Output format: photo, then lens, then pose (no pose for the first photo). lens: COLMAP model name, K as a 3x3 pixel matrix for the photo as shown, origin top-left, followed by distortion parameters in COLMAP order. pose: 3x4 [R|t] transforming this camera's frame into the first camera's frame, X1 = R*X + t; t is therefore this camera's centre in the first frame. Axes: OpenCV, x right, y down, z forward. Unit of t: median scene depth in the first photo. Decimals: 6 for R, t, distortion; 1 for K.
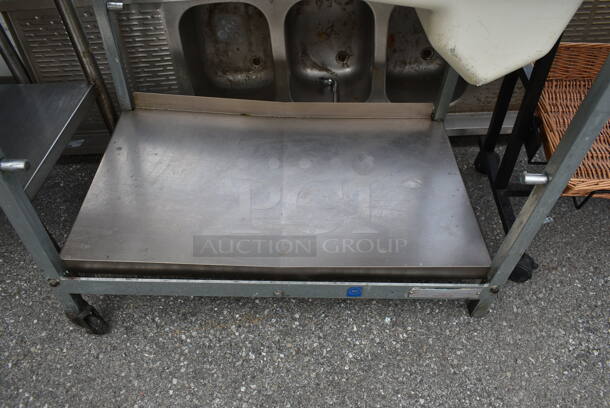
lens RADIAL K [[465.6, 0, 305.0], [0, 465.6, 204.0], [0, 0, 1]] dist [-0.018805, 0.008615]
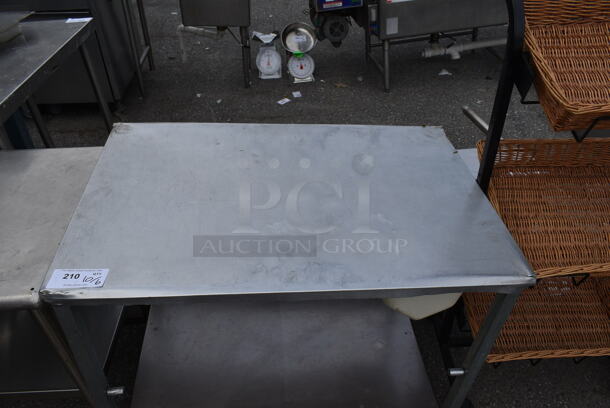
lens RADIAL K [[465.6, 0, 305.0], [0, 465.6, 204.0], [0, 0, 1]] dist [-0.018805, 0.008615]
pose [[0.996728, -0.042610, 0.068687, -0.064774], [0.051539, 0.989645, -0.133962, -0.306650], [-0.062268, 0.137063, 0.988603, -0.411273]]
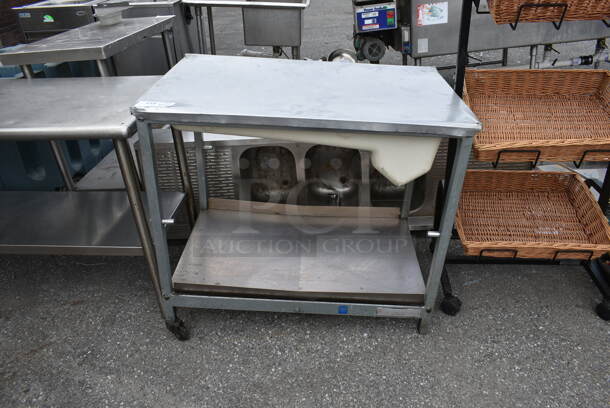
lens RADIAL K [[465.6, 0, 305.0], [0, 465.6, 204.0], [0, 0, 1]] dist [-0.018805, 0.008615]
pose [[0.999056, 0.012424, -0.041615, 0.032628], [-0.023530, 0.960232, -0.278211, 0.266584], [0.036503, 0.278927, 0.959618, -0.637464]]
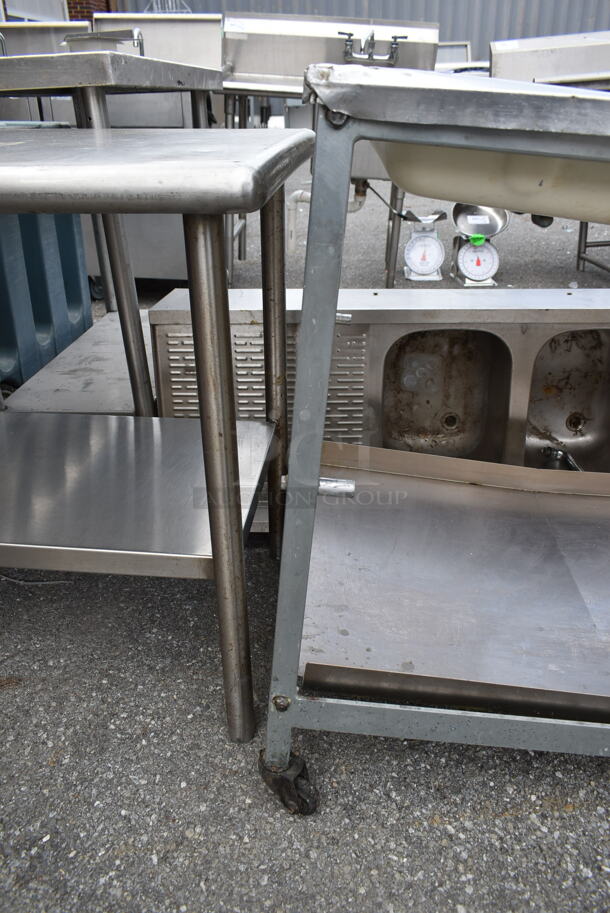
lens RADIAL K [[696.9, 0, 305.0], [0, 696.9, 456.5], [0, 0, 1]] dist [-0.018805, 0.008615]
pose [[0.997707, 0.055429, -0.038829, -0.432840], [-0.064722, 0.949153, -0.308091, 0.123385], [0.019777, 0.309898, 0.950564, 0.033526]]
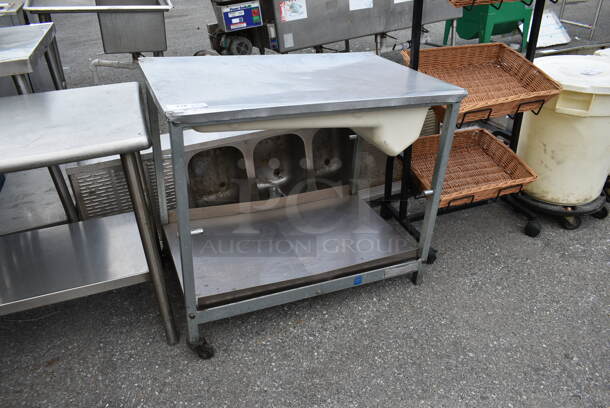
lens RADIAL K [[465.6, 0, 305.0], [0, 465.6, 204.0], [0, 0, 1]] dist [-0.018805, 0.008615]
pose [[0.924514, -0.185865, 0.332758, -0.563673], [0.272661, 0.932549, -0.236660, 0.257701], [-0.266326, 0.309525, 0.912833, -0.599370]]
